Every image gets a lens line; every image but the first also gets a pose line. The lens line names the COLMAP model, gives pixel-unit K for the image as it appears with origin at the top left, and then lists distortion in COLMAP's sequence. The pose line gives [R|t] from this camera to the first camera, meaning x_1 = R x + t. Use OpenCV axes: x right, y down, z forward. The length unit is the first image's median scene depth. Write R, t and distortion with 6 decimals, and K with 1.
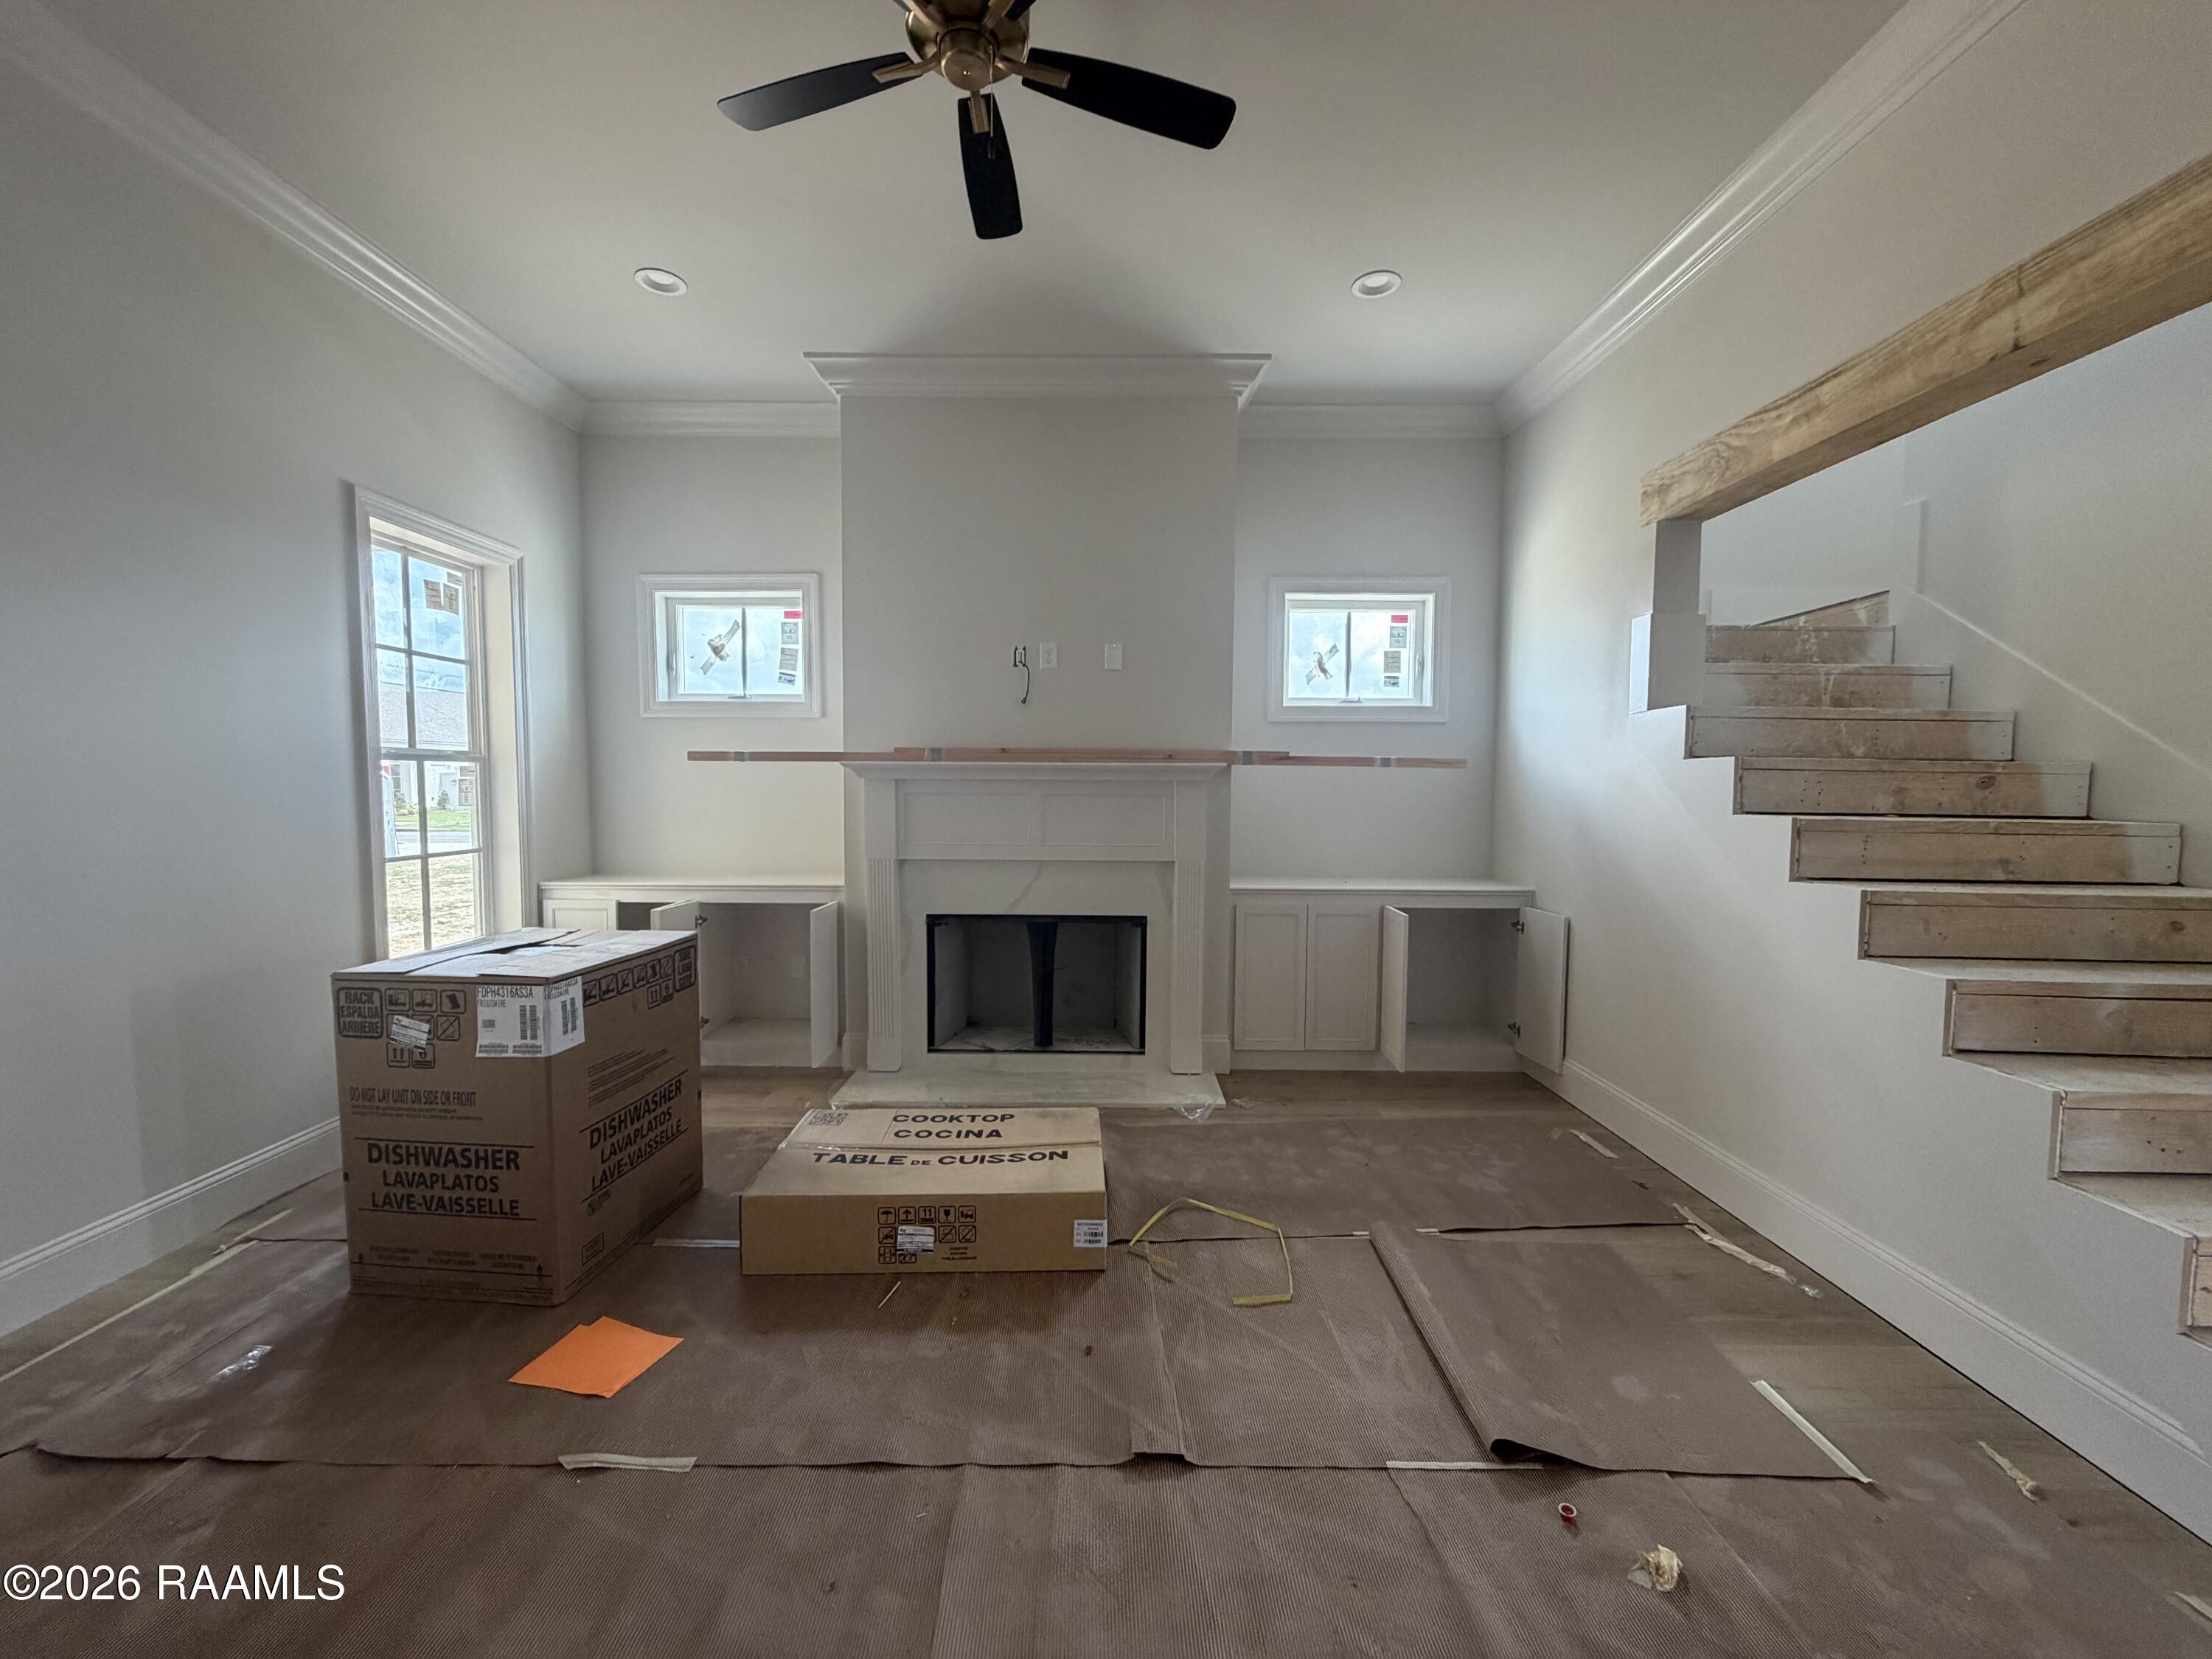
lens RADIAL K [[879.6, 0, 1100.9], [0, 879.6, 832.2], [0, 0, 1]] dist [0.000282, -0.000072]
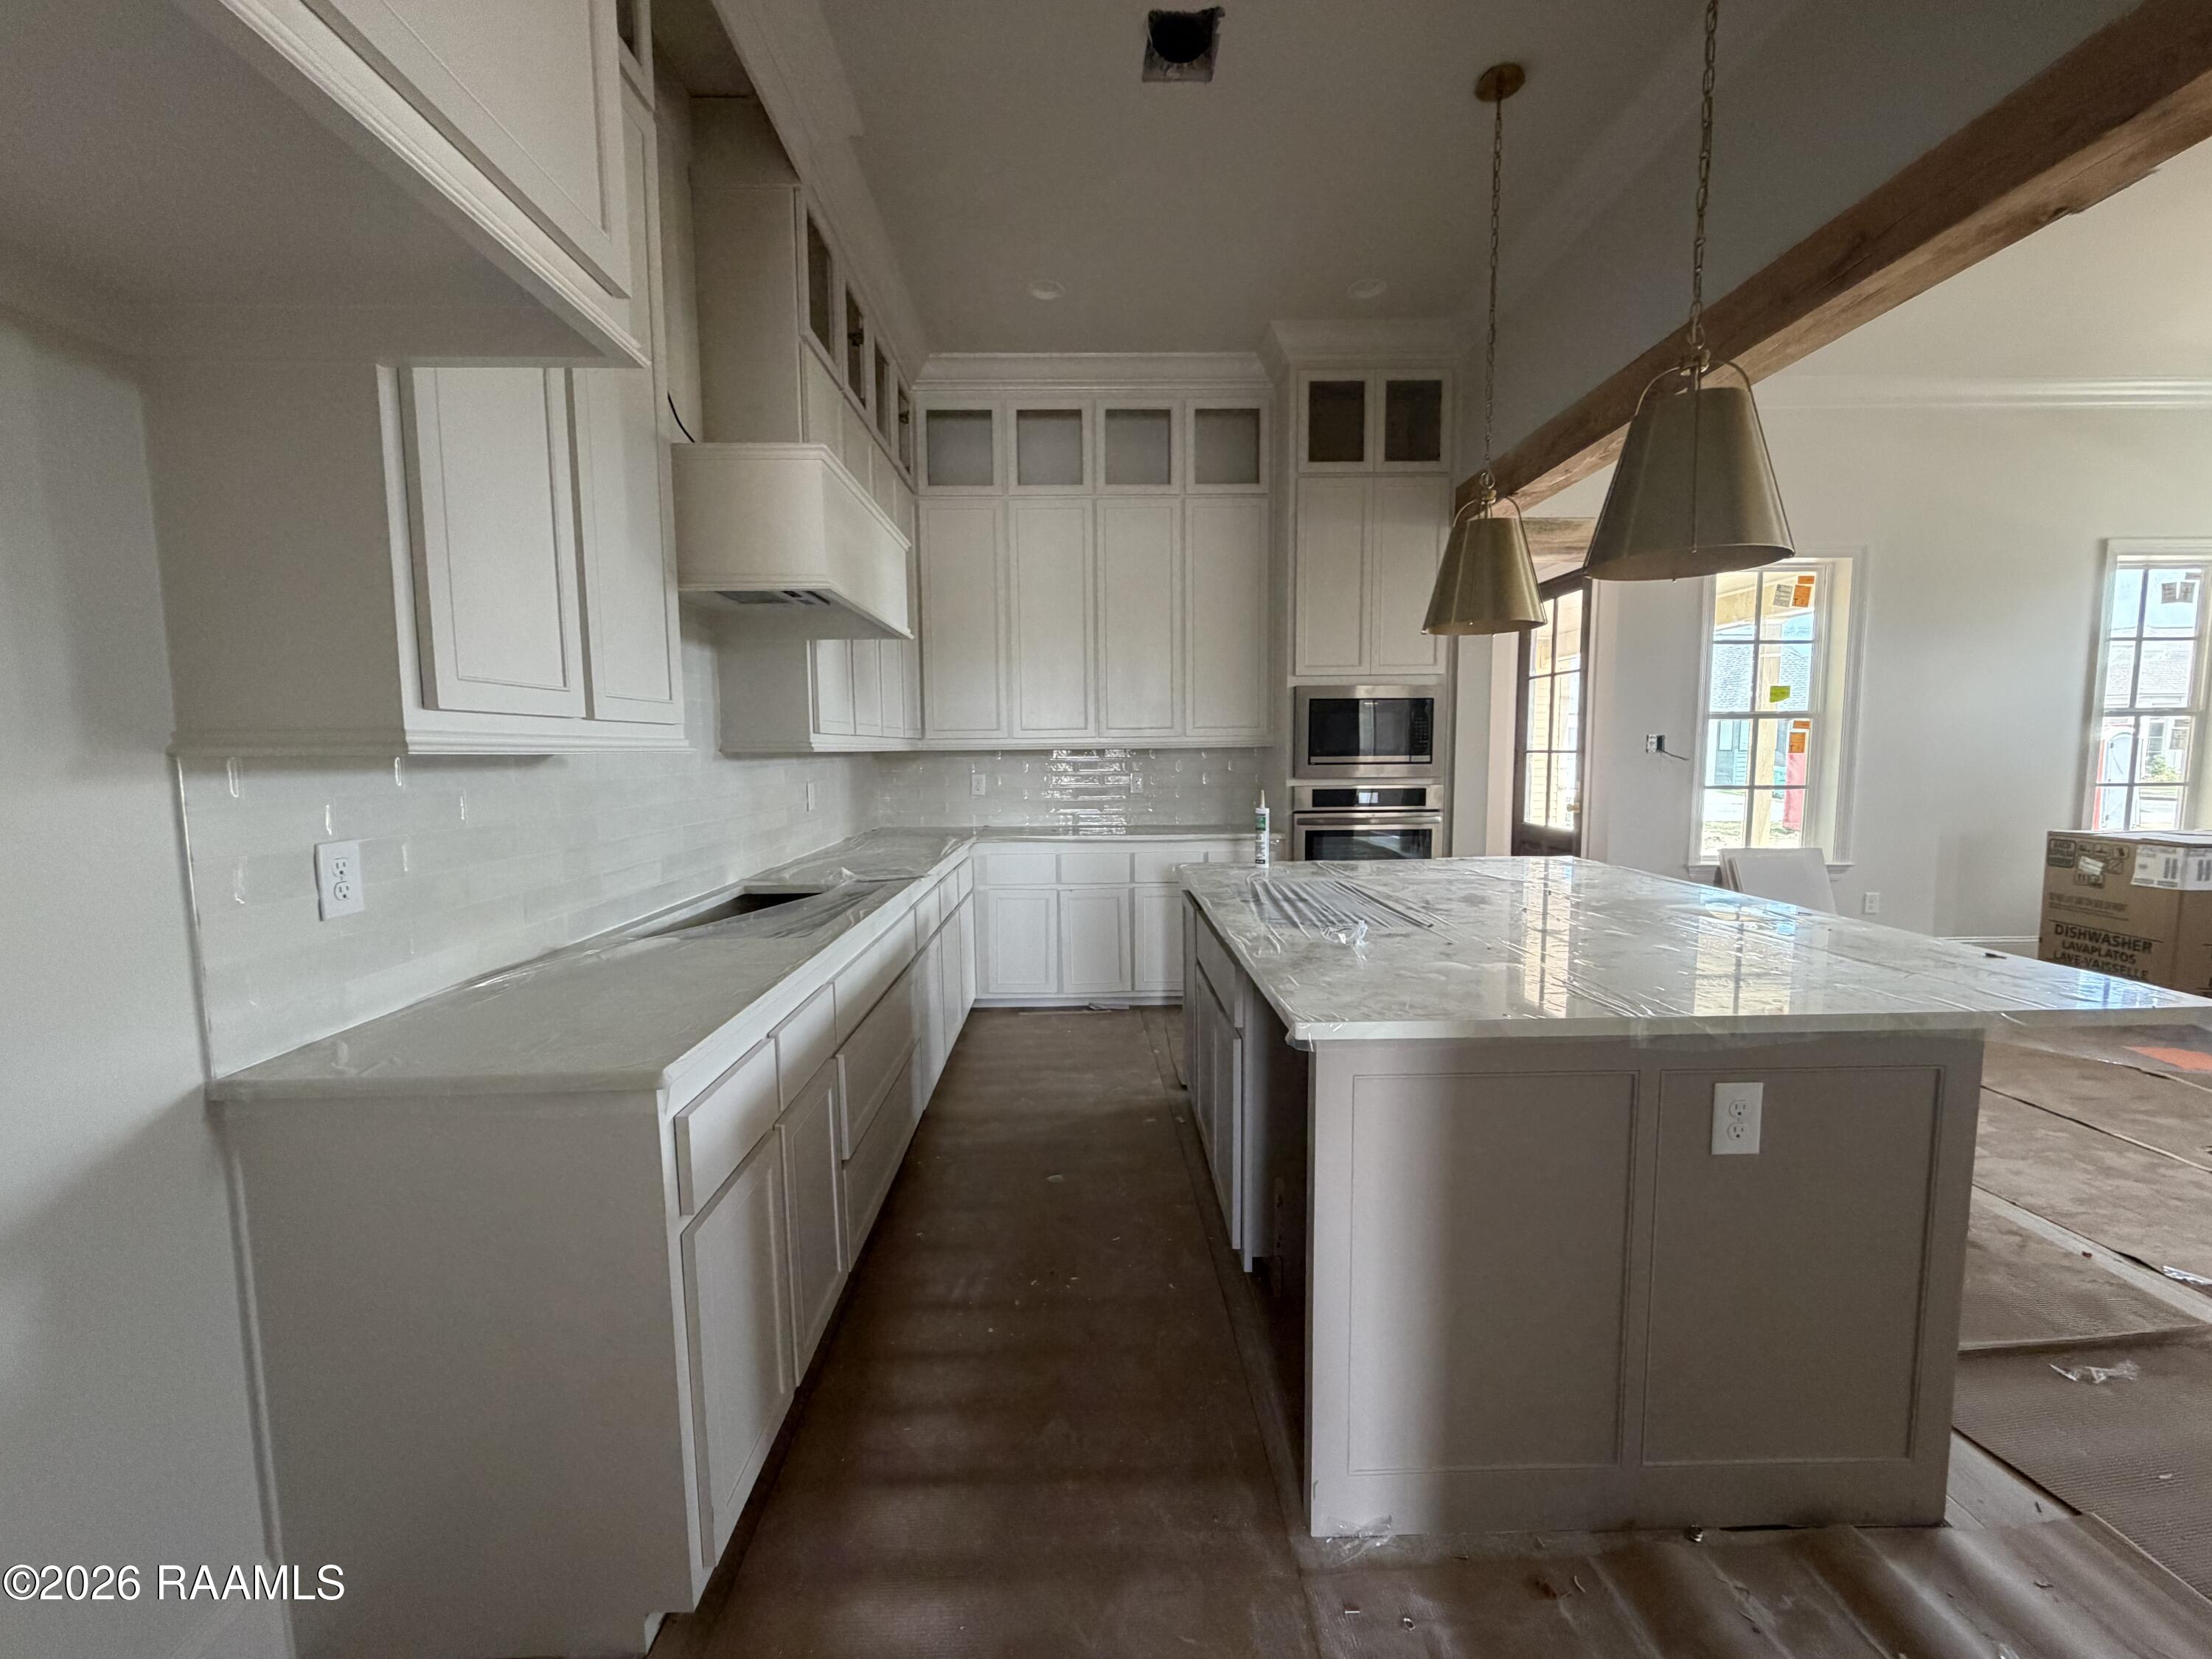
lens RADIAL K [[879.6, 0, 1100.9], [0, 879.6, 832.2], [0, 0, 1]] dist [0.000282, -0.000072]
pose [[0.017938, 0.087786, -0.995978, 0.975025], [-0.048613, 0.995037, 0.086827, 0.098236], [0.998657, 0.046860, 0.022116, -1.077085]]
